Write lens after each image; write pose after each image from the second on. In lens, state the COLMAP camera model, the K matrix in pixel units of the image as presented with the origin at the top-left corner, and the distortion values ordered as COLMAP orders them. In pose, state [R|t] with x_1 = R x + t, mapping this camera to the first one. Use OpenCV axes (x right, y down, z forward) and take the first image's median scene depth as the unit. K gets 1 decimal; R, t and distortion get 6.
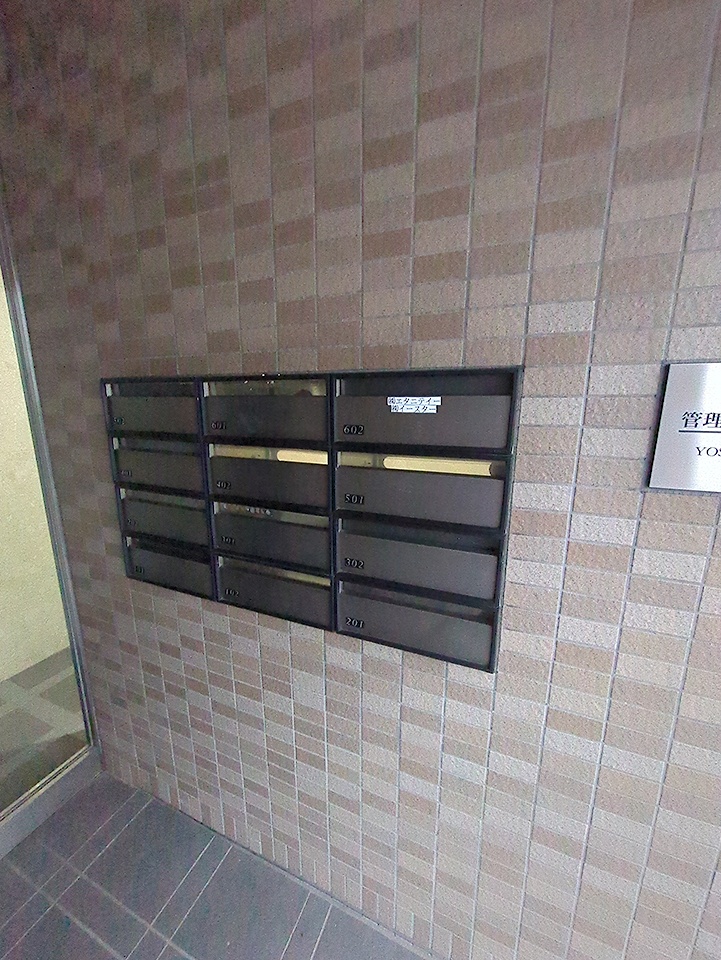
lens RADIAL K [[377.9, 0, 356.4], [0, 377.9, 488.1], [0, 0, 1]] dist [-0.000931, 0.000211]
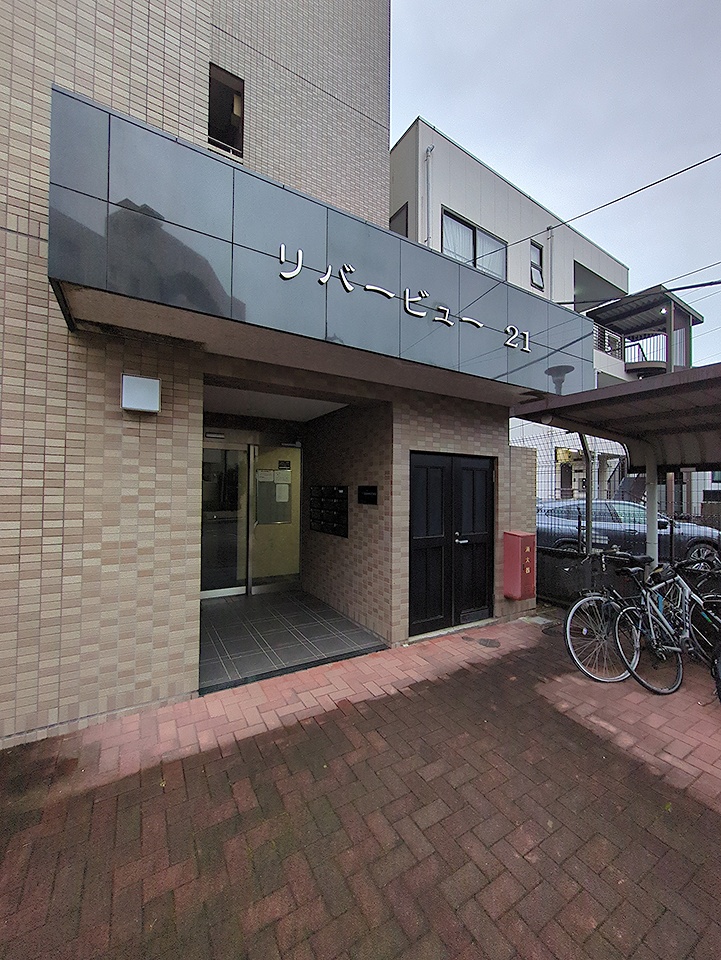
lens RADIAL K [[377.9, 0, 356.2], [0, 377.9, 481.2], [0, 0, 1]] dist [-0.000931, 0.000211]
pose [[0.805758, -0.011228, -0.592138, 3.264326], [-0.133265, 0.970743, -0.199748, 0.666301], [0.577056, 0.239859, 0.780688, -3.021154]]
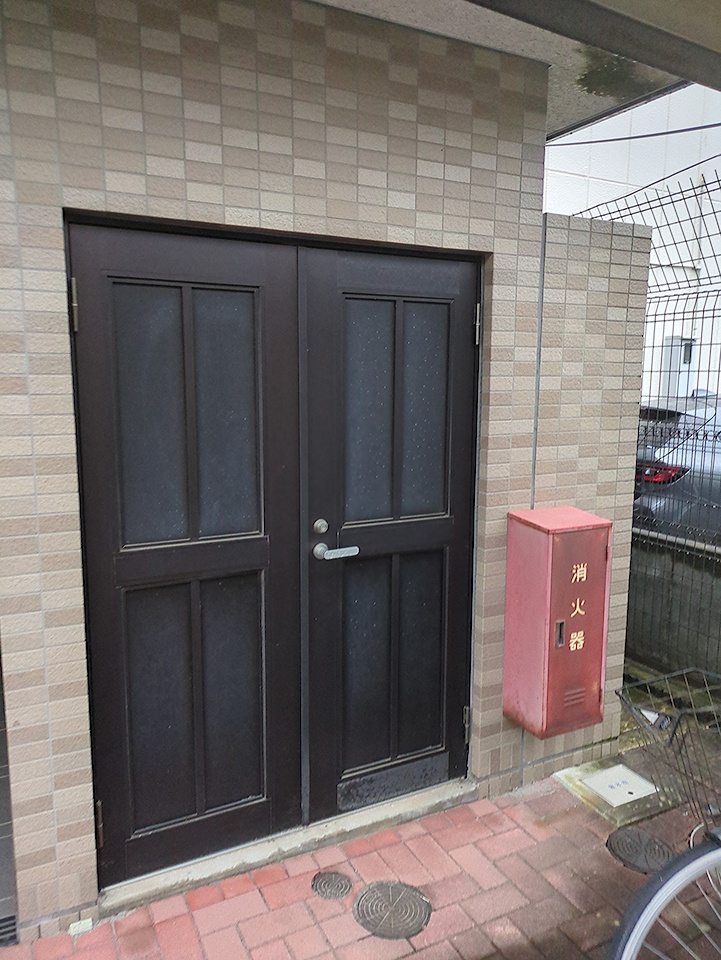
lens RADIAL K [[719.3, 0, 365.8], [0, 719.3, 476.1], [0, 0, 1]] dist [0.027647, -0.000945]
pose [[0.776525, 0.084906, -0.624340, 3.206946], [-0.136043, 0.990100, -0.034557, 0.101479], [0.615225, 0.111772, 0.780388, -0.473078]]
